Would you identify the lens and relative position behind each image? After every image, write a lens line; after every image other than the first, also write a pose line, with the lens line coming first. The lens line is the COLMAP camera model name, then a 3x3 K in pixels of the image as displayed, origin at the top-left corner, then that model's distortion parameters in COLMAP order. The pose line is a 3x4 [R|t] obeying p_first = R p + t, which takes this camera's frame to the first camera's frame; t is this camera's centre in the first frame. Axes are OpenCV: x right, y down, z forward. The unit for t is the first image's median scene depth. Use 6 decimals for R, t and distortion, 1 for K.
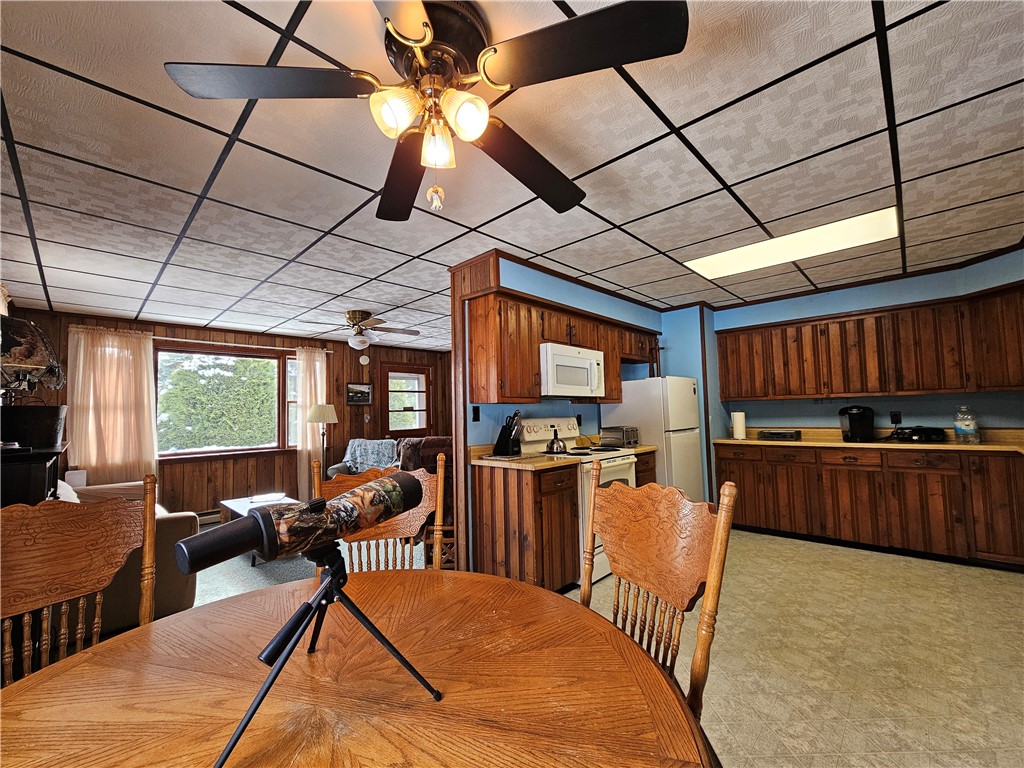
lens RADIAL K [[418.7, 0, 511.1], [0, 418.7, 388.6], [0, 0, 1]] dist [-0.000976, 0.000658]
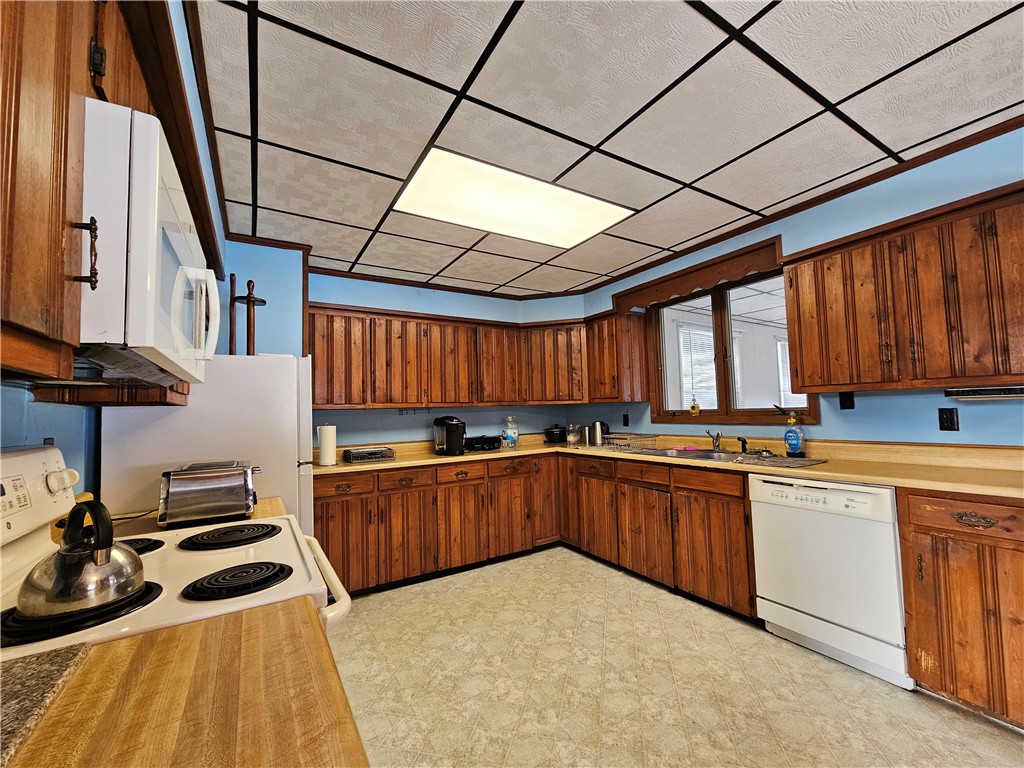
lens RADIAL K [[418.7, 0, 513.0], [0, 418.7, 387.9], [0, 0, 1]] dist [-0.000976, 0.000658]
pose [[0.252935, 0.074993, 0.964572, -0.058064], [-0.033172, 0.997077, -0.068822, 0.039915], [-0.966914, -0.014590, 0.254683, 0.666761]]
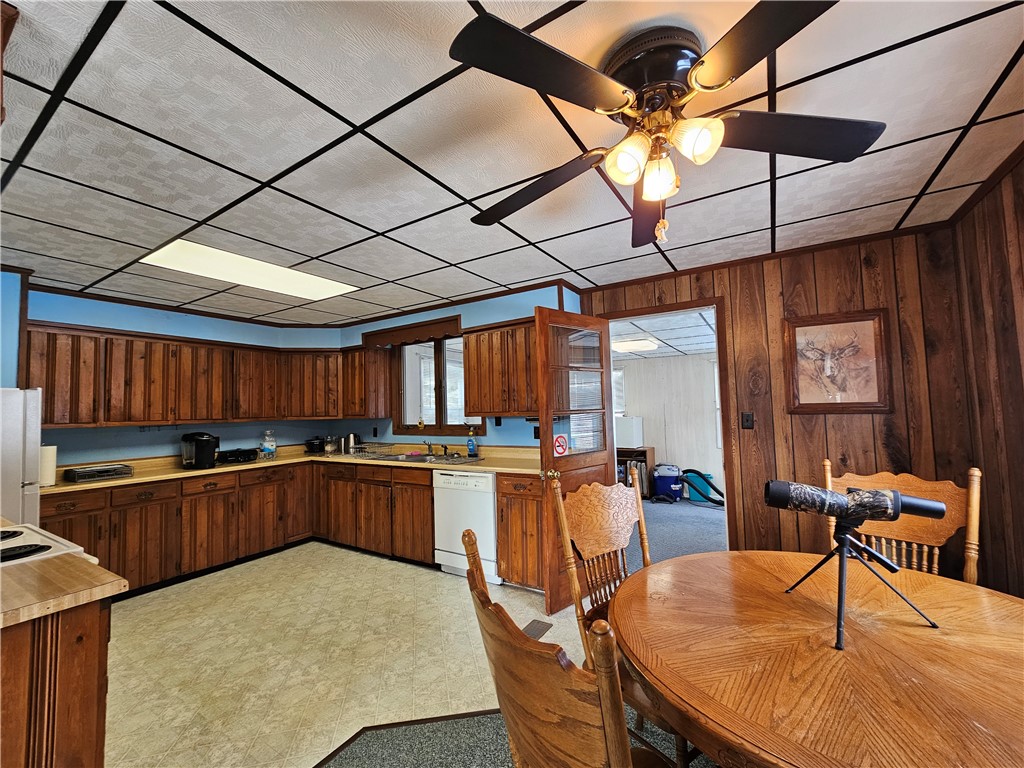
lens RADIAL K [[418.7, 0, 512.2], [0, 418.7, 388.8], [0, 0, 1]] dist [-0.000976, 0.000658]
pose [[-0.204324, 0.081566, 0.975499, -0.347888], [-0.023218, 0.995838, -0.088130, 0.008047], [-0.978628, -0.040657, -0.201580, 0.503825]]
